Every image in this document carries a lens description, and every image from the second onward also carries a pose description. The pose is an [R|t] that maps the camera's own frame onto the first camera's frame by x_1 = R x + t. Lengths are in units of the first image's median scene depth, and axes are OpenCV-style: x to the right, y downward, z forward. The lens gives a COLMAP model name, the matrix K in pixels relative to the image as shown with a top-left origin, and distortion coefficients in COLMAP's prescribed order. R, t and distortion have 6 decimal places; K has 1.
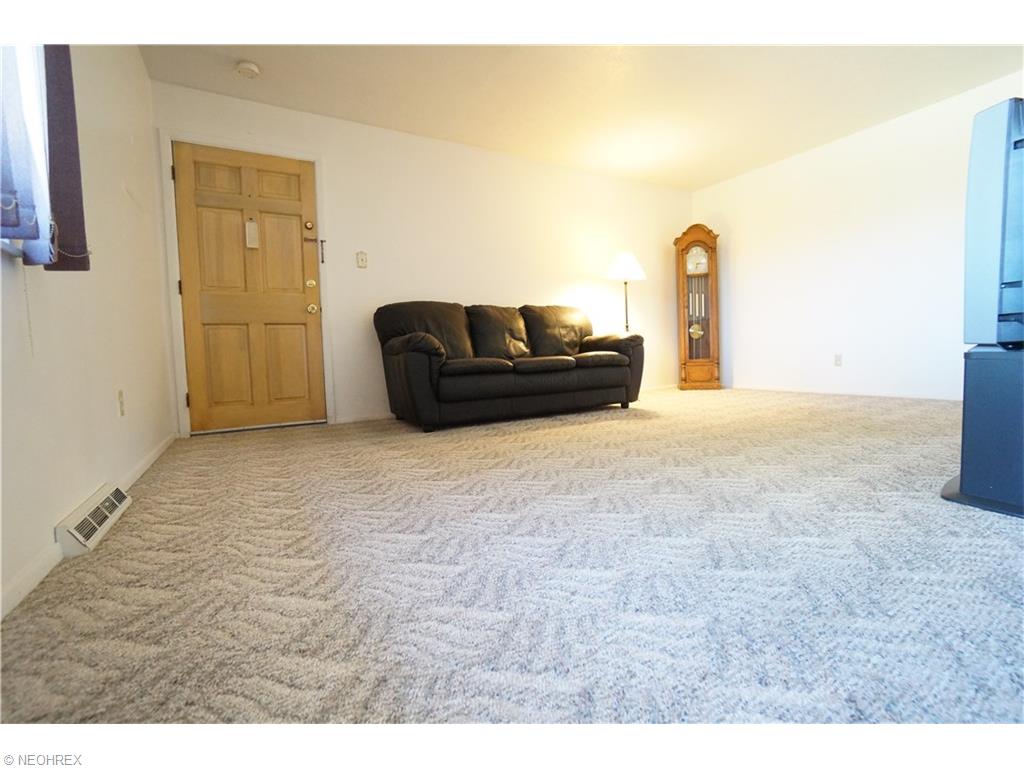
lens RADIAL K [[474.8, 0, 512.0], [0, 474.8, 384.0], [0, 0, 1]] dist [-0.043490, 0.000451]
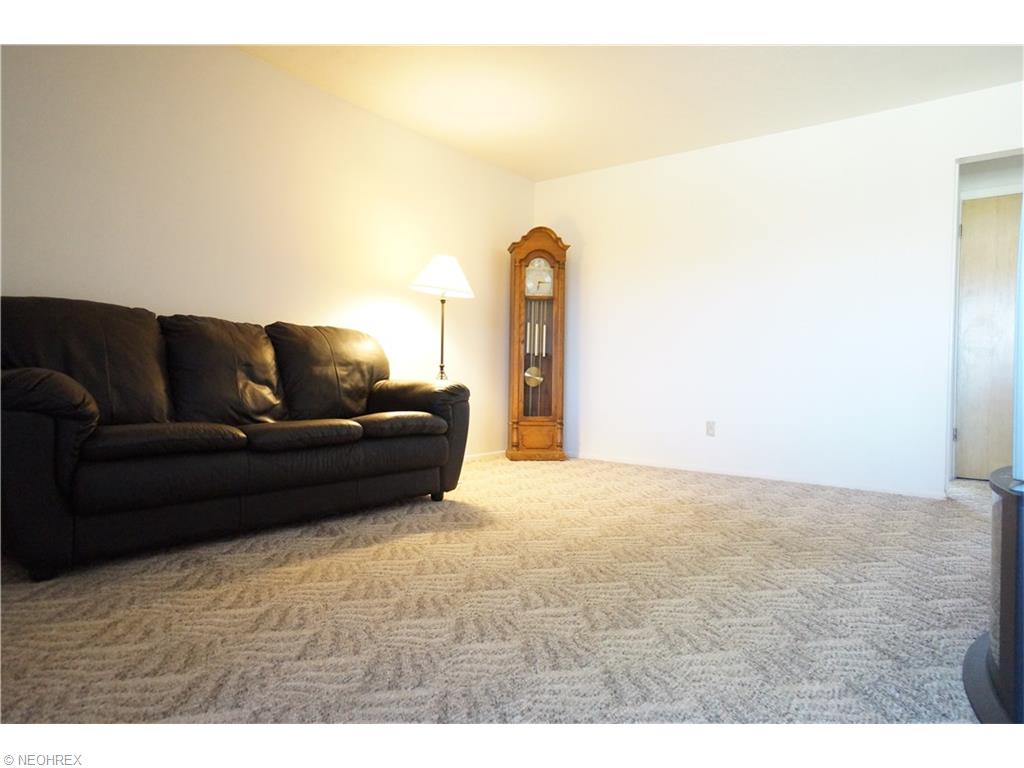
lens RADIAL K [[625.1, 0, 512.0], [0, 625.1, 384.0], [0, 0, 1]] dist [0.000344, 0.001909]
pose [[0.923982, 0.054190, 0.378576, 0.007147], [-0.035251, 0.997764, -0.056786, -0.057096], [-0.380807, 0.039124, 0.923827, 0.180101]]
